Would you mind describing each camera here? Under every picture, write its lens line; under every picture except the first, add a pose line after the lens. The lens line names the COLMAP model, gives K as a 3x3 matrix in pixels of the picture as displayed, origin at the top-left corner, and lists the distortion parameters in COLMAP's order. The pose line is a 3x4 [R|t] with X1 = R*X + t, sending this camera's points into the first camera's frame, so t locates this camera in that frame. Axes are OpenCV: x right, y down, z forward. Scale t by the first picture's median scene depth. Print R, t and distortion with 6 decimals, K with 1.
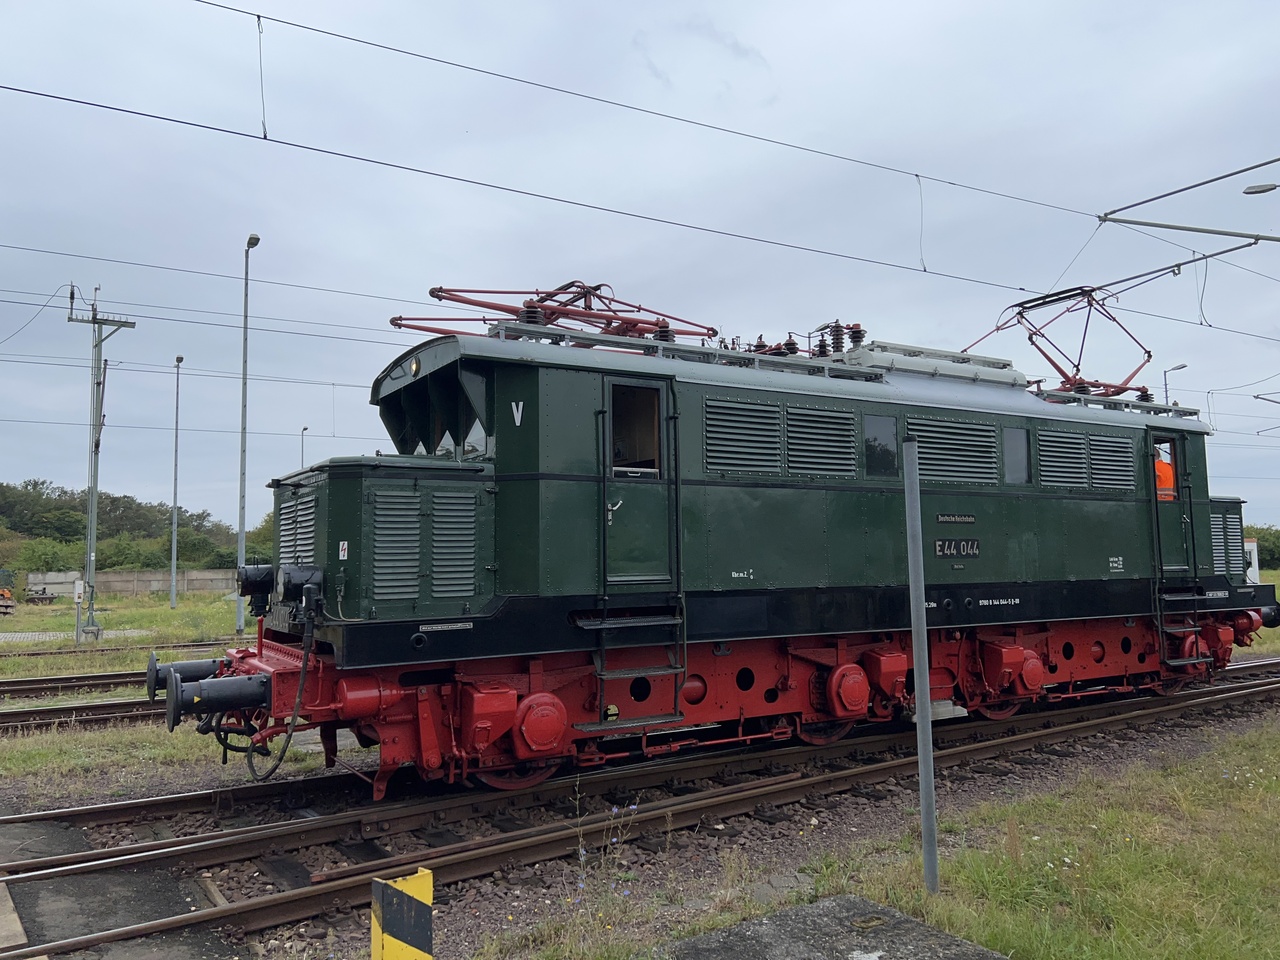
lens RADIAL K [[940.4, 0, 636.0], [0, 940.4, 485.8], [0, 0, 1]] dist [0.079775, -0.109557]
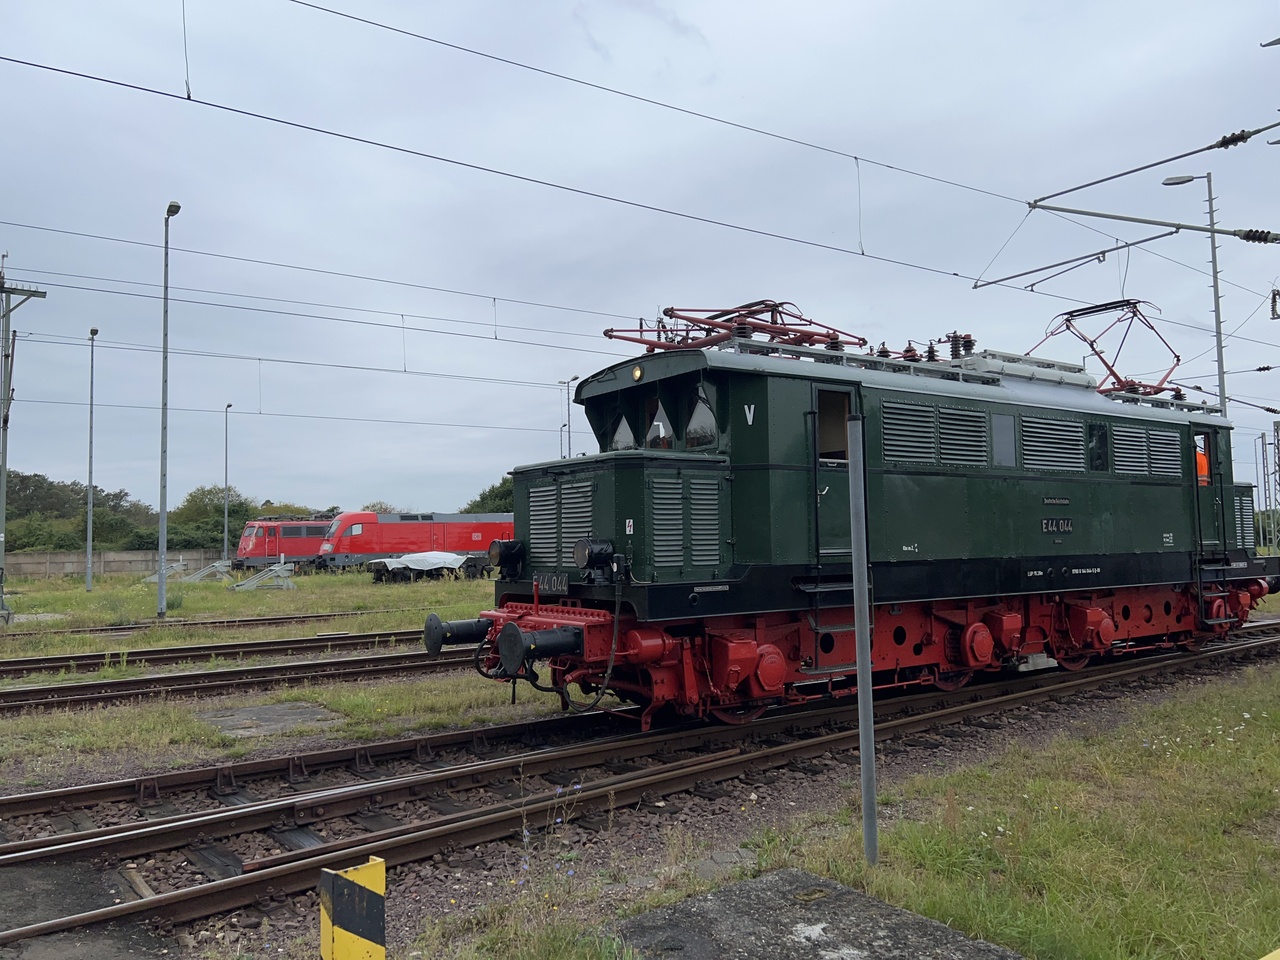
lens RADIAL K [[944.7, 0, 641.3], [0, 944.7, 474.0], [0, 0, 1]] dist [0.060728, -0.071317]
pose [[0.997602, 0.002371, 0.069172, -0.200580], [-0.003014, 0.999953, 0.009185, -0.006409], [-0.069147, -0.009371, 0.997562, -0.119357]]
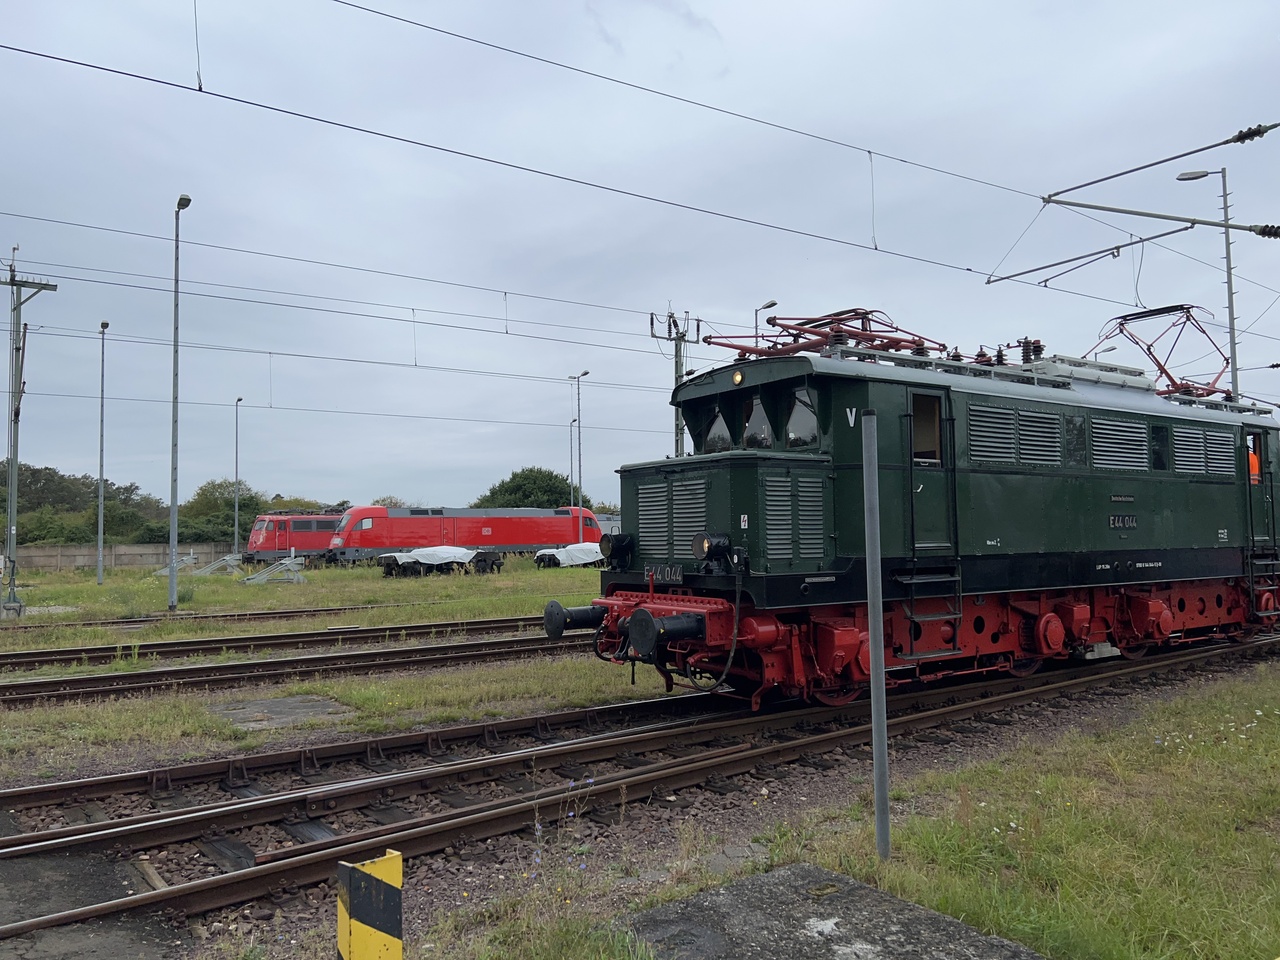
lens RADIAL K [[945.3, 0, 647.0], [0, 945.3, 472.8], [0, 0, 1]] dist [0.060264, -0.069317]
pose [[0.997961, 0.005015, 0.063633, -0.281245], [-0.005878, 0.999893, 0.013384, -0.009393], [-0.063559, -0.013731, 0.997884, -0.168494]]
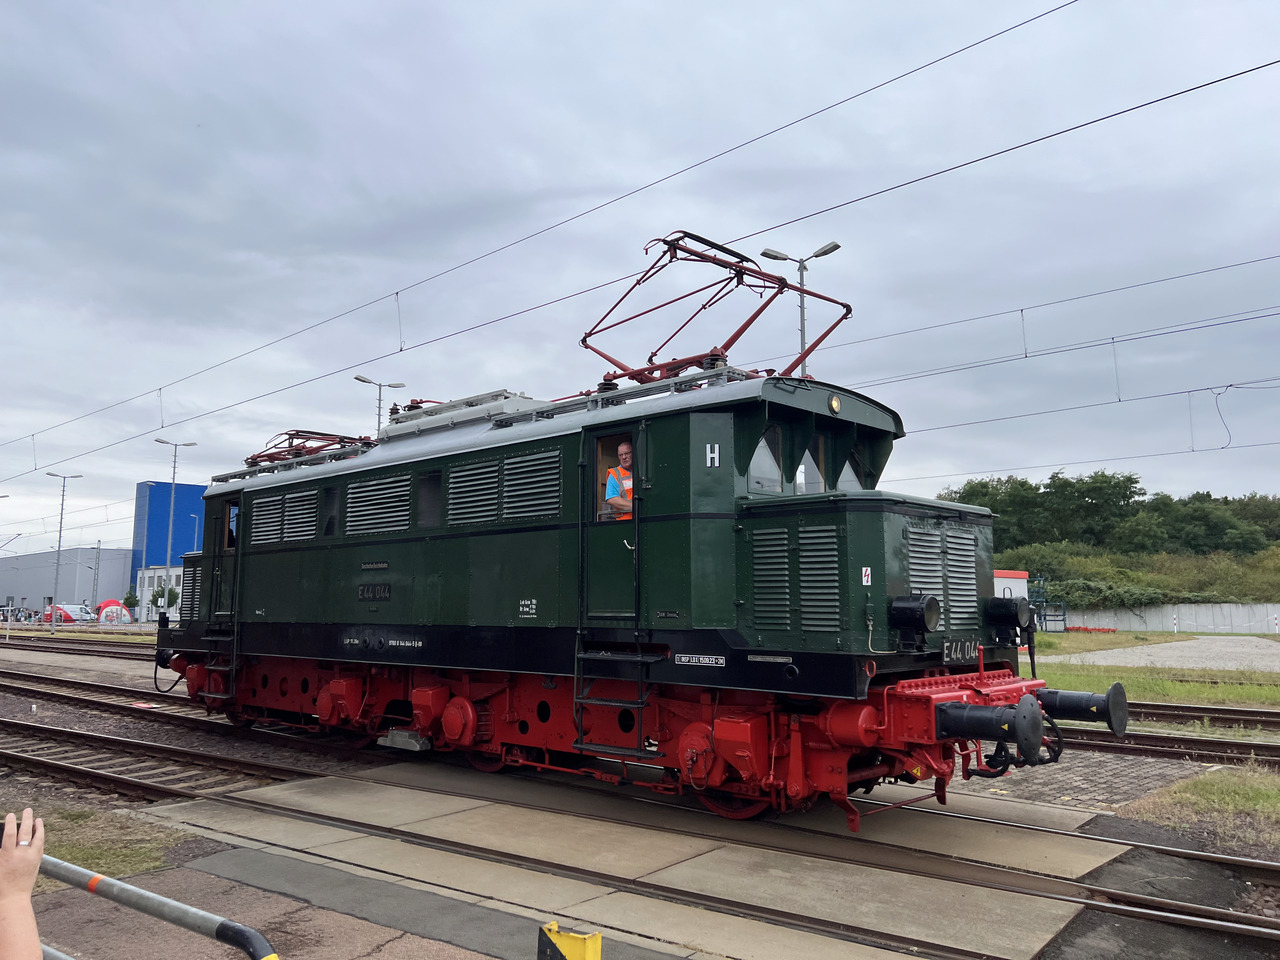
lens RADIAL K [[965.9, 0, 637.4], [0, 965.9, 475.0], [0, 0, 1]] dist [0.069469, -0.071118]
pose [[0.271608, -0.116194, -0.955368, 1.163142], [0.076027, 0.992173, -0.099056, 0.050138], [0.959400, -0.045729, 0.278316, 0.745902]]
